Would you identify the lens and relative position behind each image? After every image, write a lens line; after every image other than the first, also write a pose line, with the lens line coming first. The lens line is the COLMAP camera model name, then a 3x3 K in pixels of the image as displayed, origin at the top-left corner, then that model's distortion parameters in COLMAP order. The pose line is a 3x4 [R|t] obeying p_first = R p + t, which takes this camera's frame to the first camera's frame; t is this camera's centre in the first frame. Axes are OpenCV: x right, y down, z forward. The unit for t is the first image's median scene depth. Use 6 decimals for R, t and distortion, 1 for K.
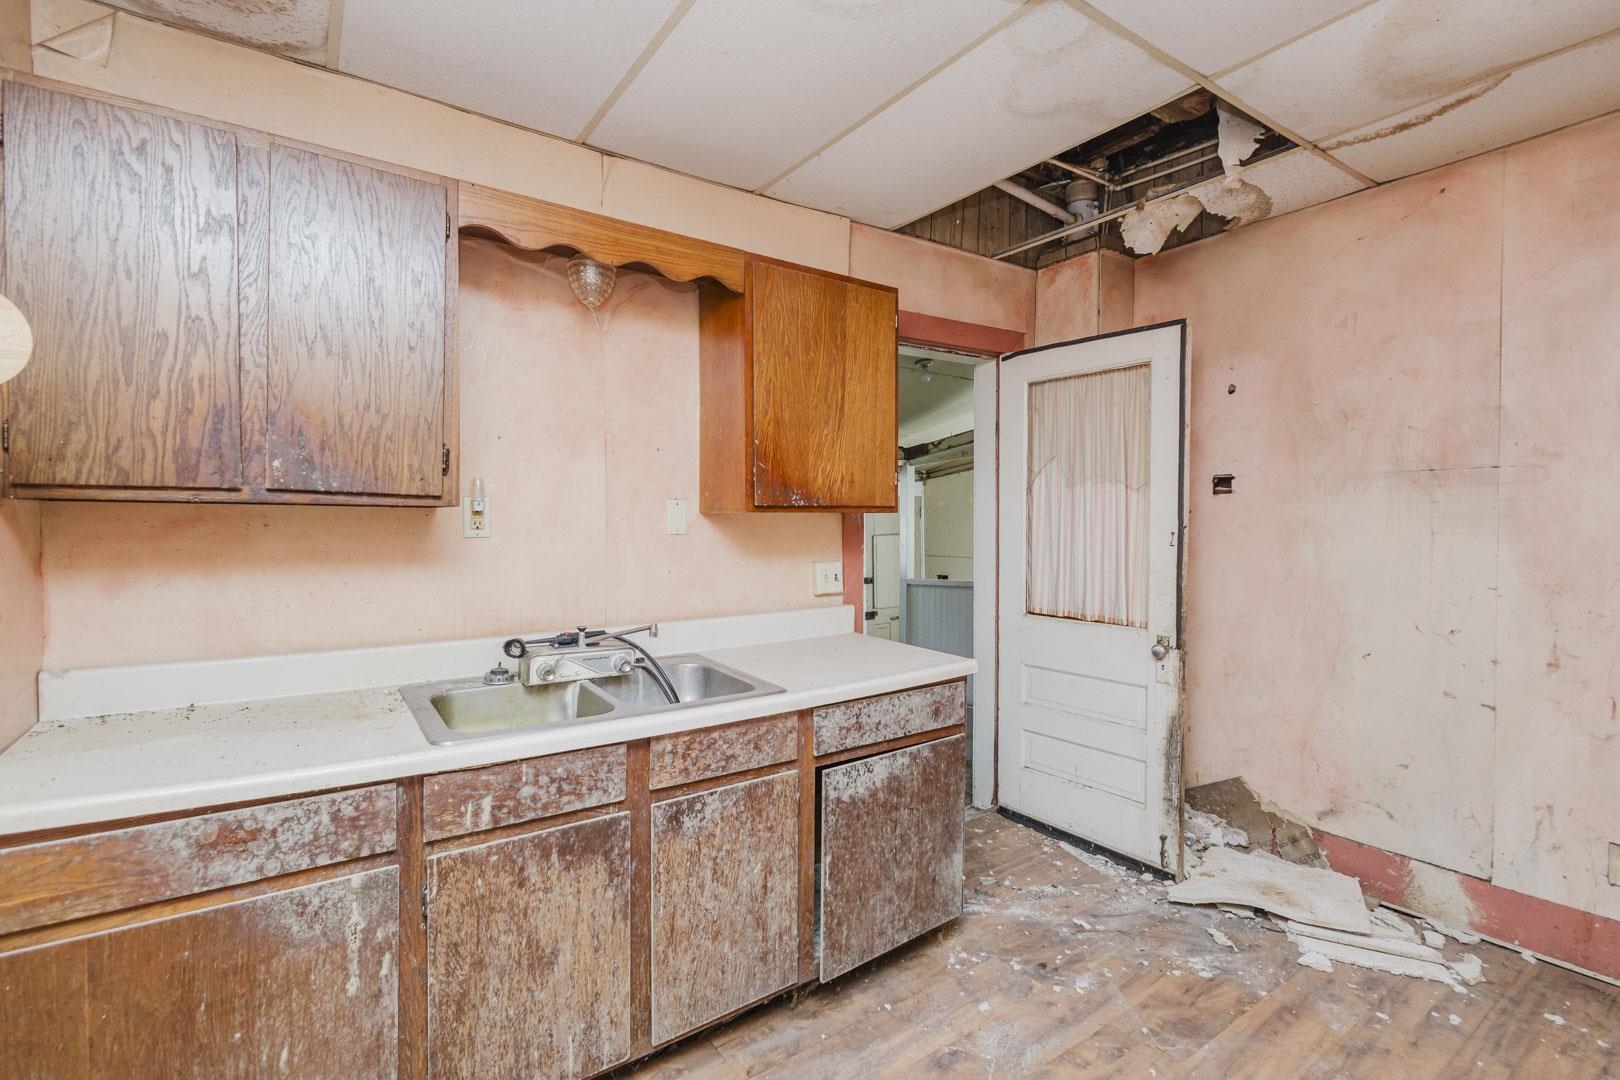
lens RADIAL K [[747.2, 0, 812.5], [0, 747.2, 538.7], [0, 0, 1]] dist [0.000115, -0.000527]
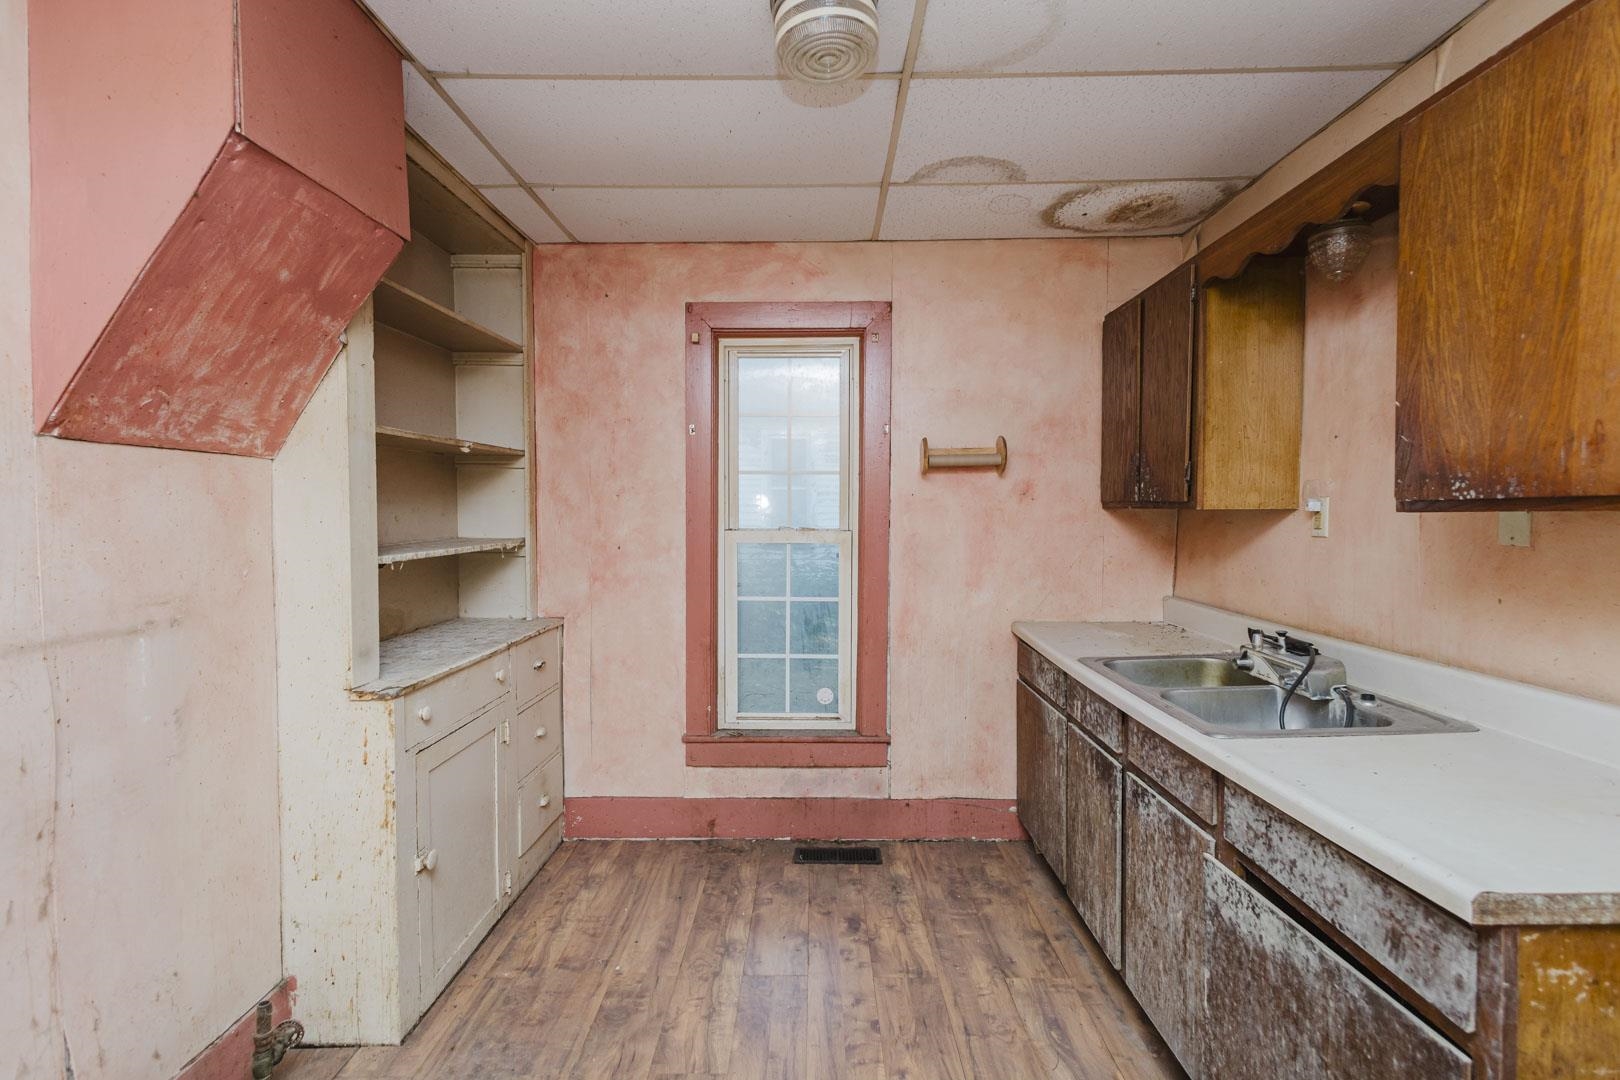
lens RADIAL K [[747.2, 0, 812.5], [0, 747.2, 538.7], [0, 0, 1]] dist [0.000115, -0.000527]
pose [[-0.581267, 0.027698, -0.813241, 0.772065], [-0.020324, 0.998615, 0.048538, -0.034211], [0.813459, 0.044742, -0.579899, 0.991323]]
